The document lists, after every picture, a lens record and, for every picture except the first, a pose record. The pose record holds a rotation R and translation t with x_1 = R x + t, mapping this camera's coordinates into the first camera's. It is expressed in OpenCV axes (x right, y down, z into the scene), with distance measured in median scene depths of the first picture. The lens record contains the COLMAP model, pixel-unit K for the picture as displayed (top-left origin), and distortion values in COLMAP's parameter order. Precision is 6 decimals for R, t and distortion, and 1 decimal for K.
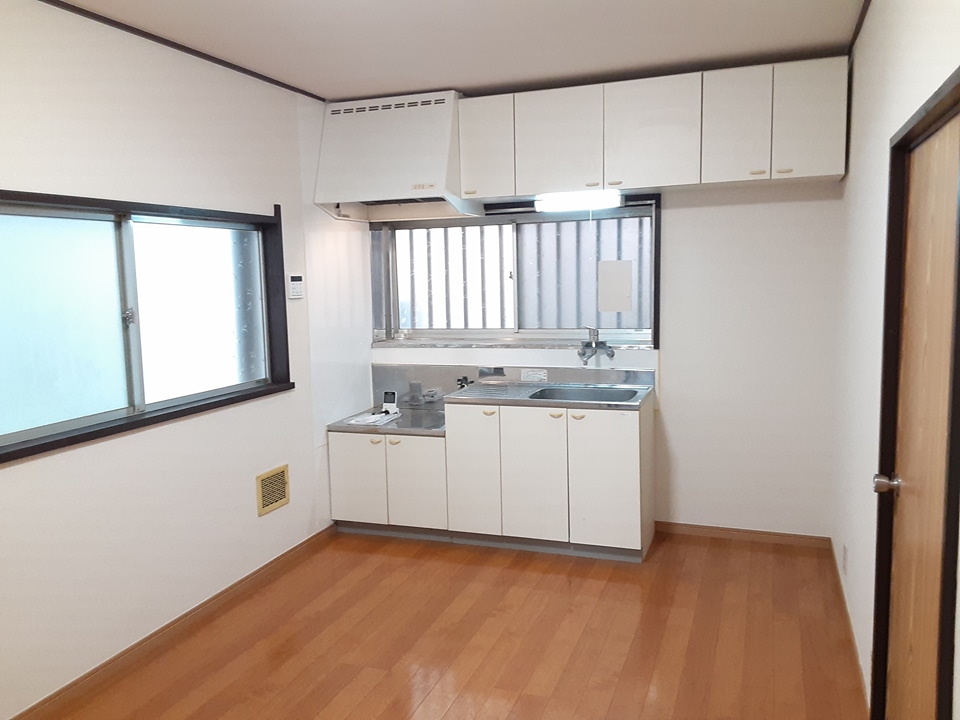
lens RADIAL K [[768.0, 0, 492.8], [0, 768.0, 360.1], [0, 0, 1]] dist [0.140401, -0.212793]
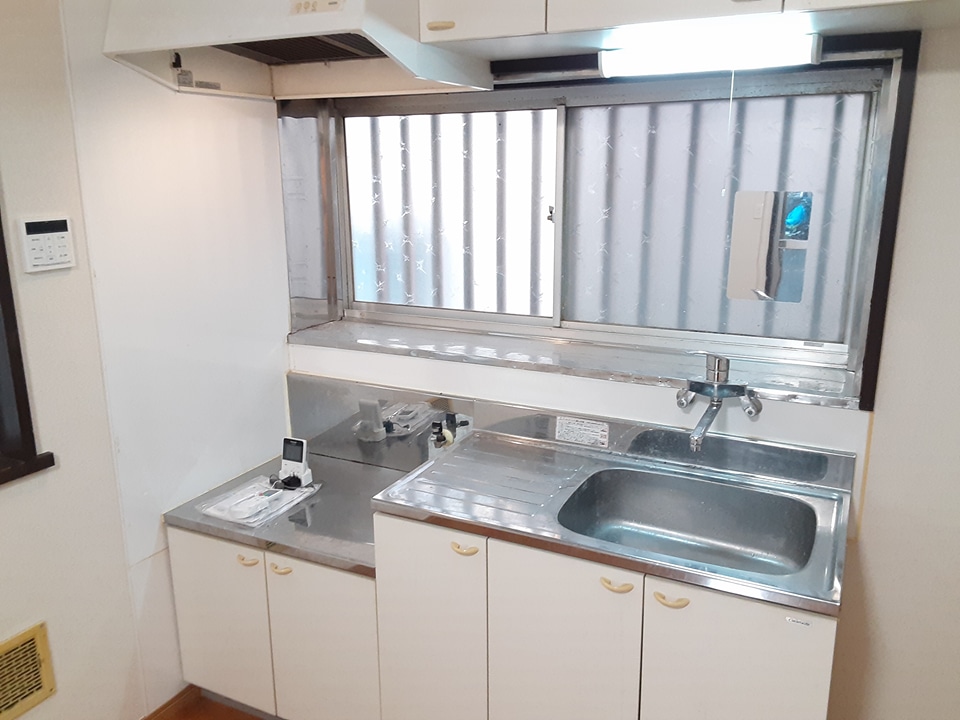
lens RADIAL K [[768.0, 0, 492.8], [0, 768.0, 360.1], [0, 0, 1]] dist [0.140401, -0.212793]
pose [[0.992833, 0.048582, -0.109185, 0.047158], [-0.033457, 0.990099, 0.136323, -0.086643], [0.114727, -0.131693, 0.984629, 0.502750]]
